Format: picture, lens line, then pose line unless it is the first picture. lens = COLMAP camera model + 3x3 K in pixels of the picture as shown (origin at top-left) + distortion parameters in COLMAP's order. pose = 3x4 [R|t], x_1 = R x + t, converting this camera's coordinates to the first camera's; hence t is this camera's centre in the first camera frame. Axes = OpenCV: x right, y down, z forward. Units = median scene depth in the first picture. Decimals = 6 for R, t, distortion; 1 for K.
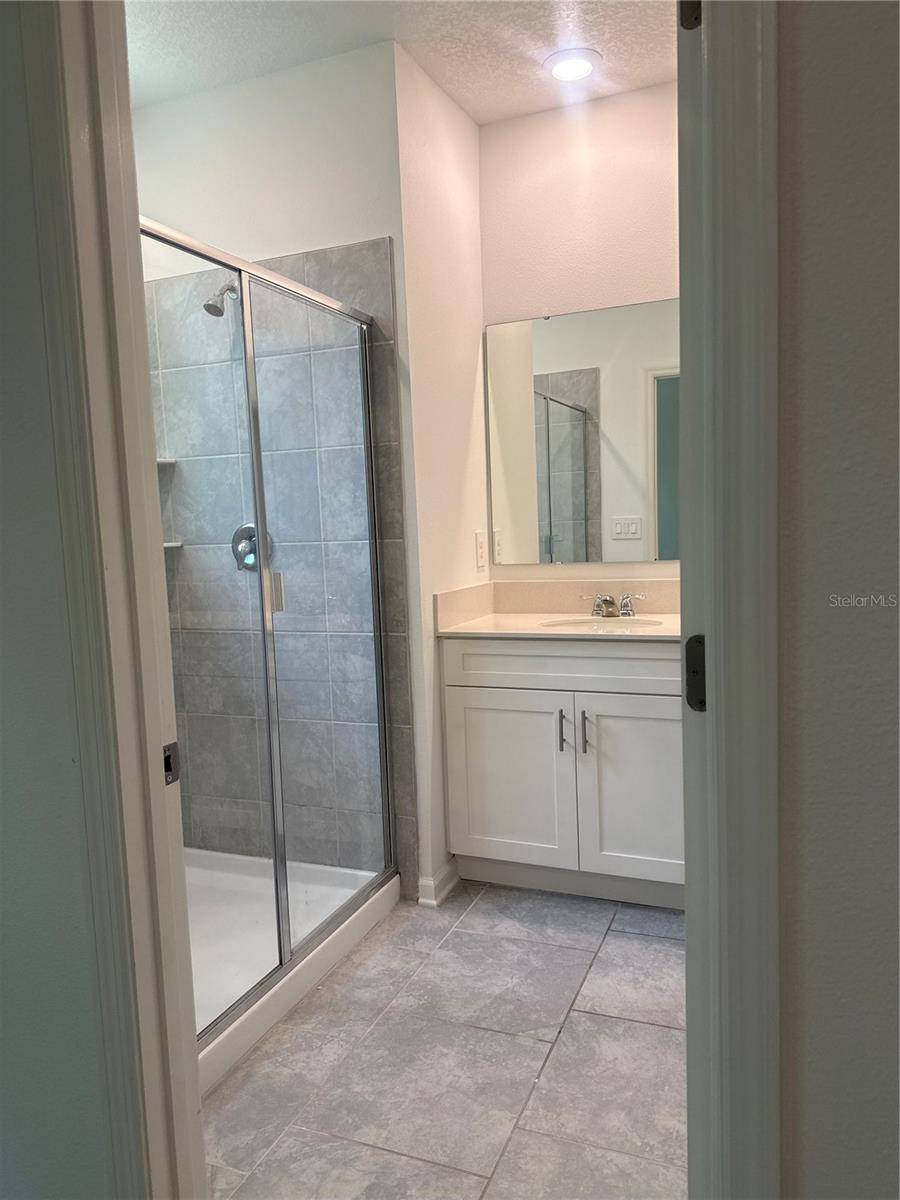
lens RADIAL K [[861.0, 0, 447.4], [0, 861.0, 596.5], [0, 0, 1]] dist [0.082605, -0.116817]
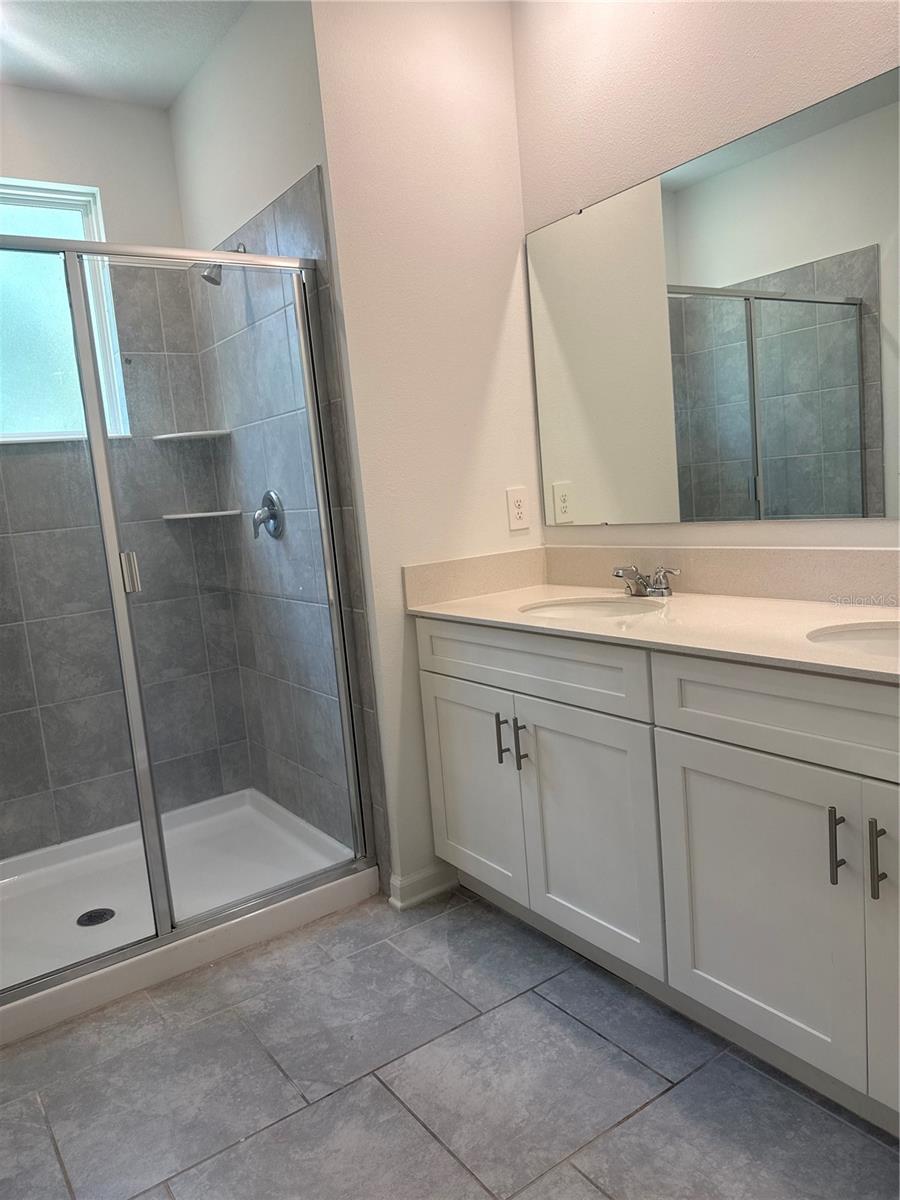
lens RADIAL K [[859.8, 0, 431.9], [0, 859.8, 593.5], [0, 0, 1]] dist [0.050881, -0.057166]
pose [[0.835620, 0.033336, -0.548295, 0.542192], [0.008053, 0.997306, 0.072909, -0.043162], [0.549249, -0.065340, 0.833101, 0.307318]]
